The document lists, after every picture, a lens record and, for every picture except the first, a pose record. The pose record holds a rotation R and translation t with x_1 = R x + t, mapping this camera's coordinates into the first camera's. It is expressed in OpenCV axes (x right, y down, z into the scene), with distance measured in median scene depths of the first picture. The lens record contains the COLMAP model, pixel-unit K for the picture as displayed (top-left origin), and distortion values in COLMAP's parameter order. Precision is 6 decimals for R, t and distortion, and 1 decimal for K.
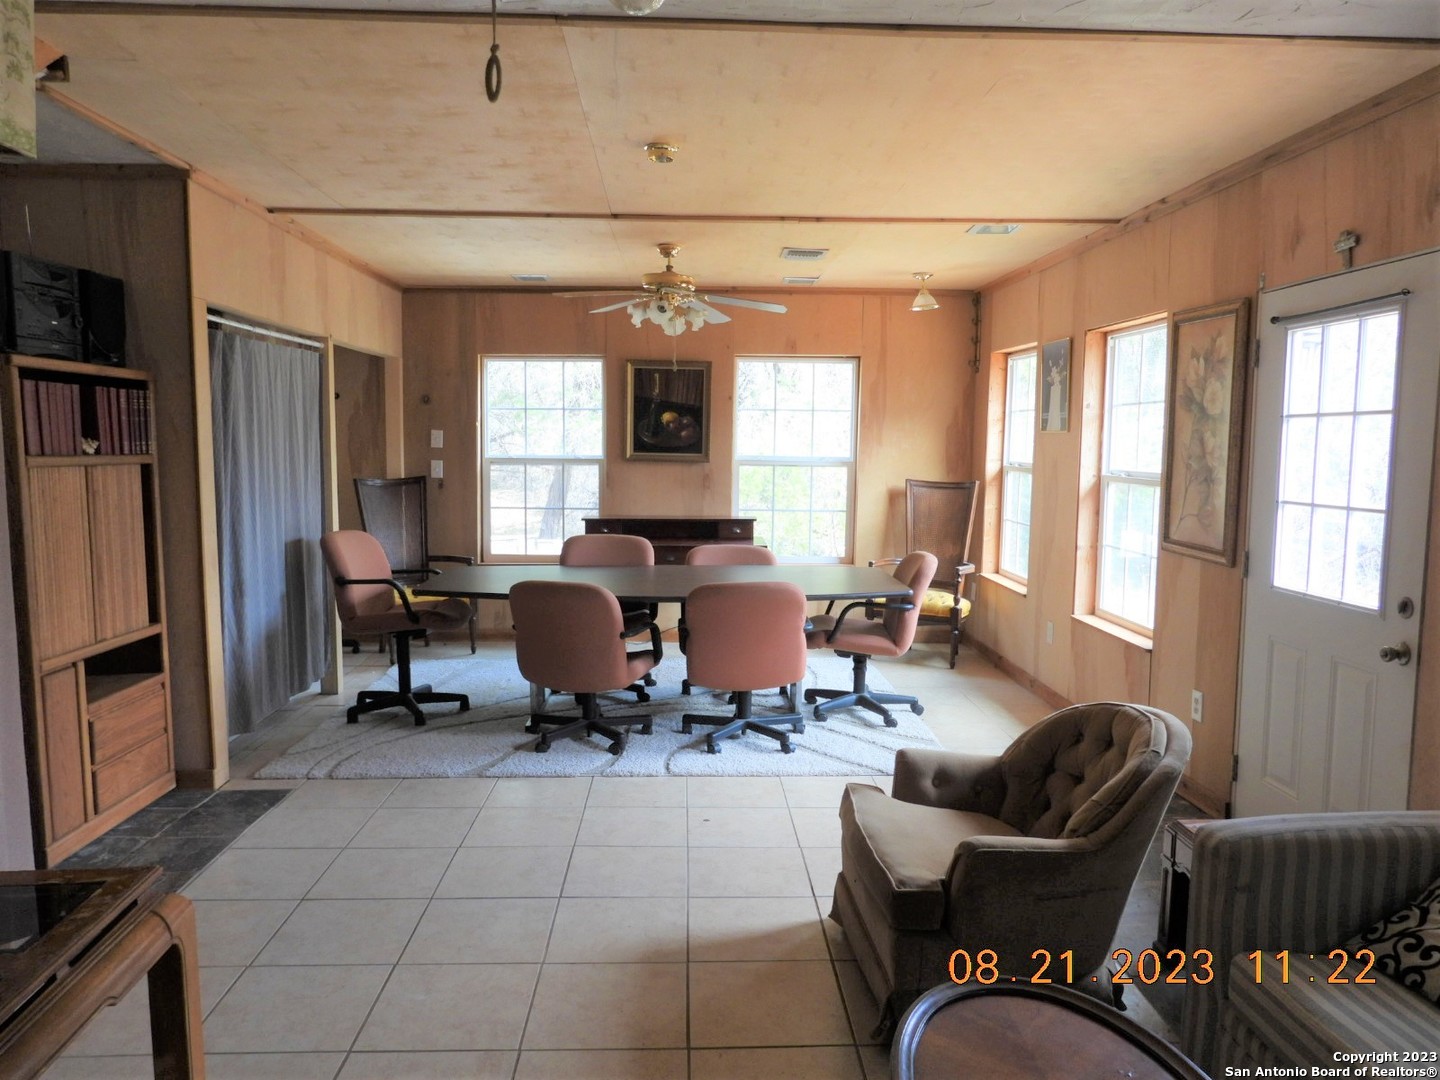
lens RADIAL K [[1020.2, 0, 720.0], [0, 1020.2, 540.0], [0, 0, 1]] dist [-0.010968, -0.005756]
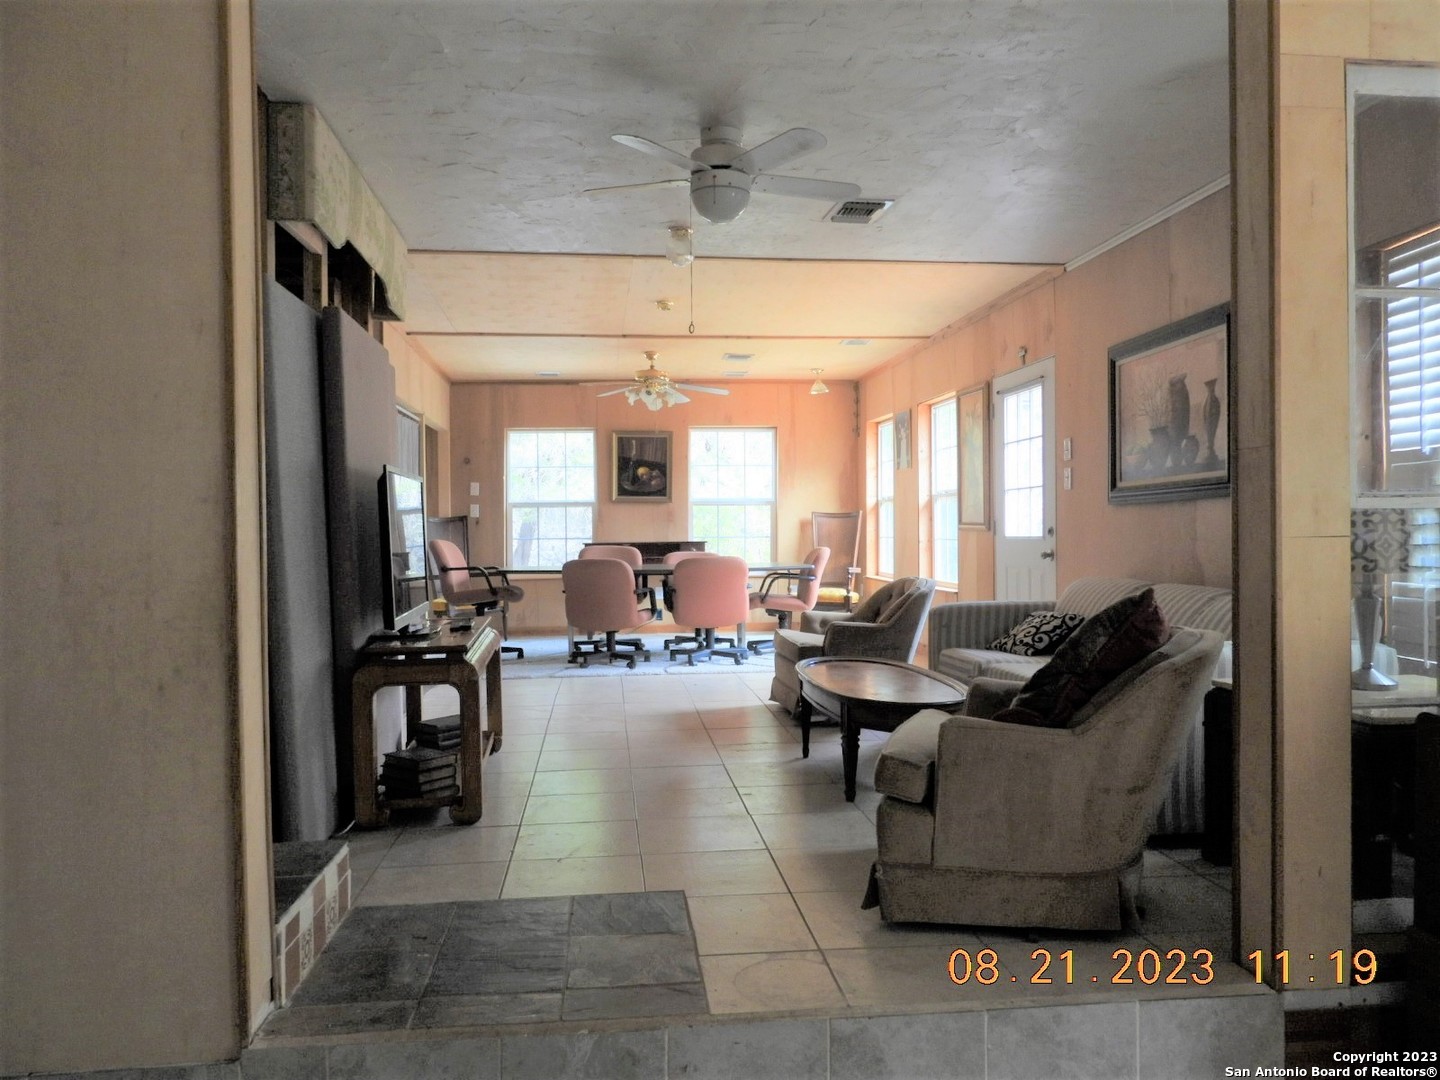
lens RADIAL K [[1020.2, 0, 720.0], [0, 1020.2, 540.0], [0, 0, 1]] dist [-0.010968, -0.005756]
pose [[0.996935, -0.019782, 0.075695, -0.067493], [0.026460, 0.995745, -0.088269, 0.129687], [-0.073627, 0.090001, 0.993216, -0.504828]]
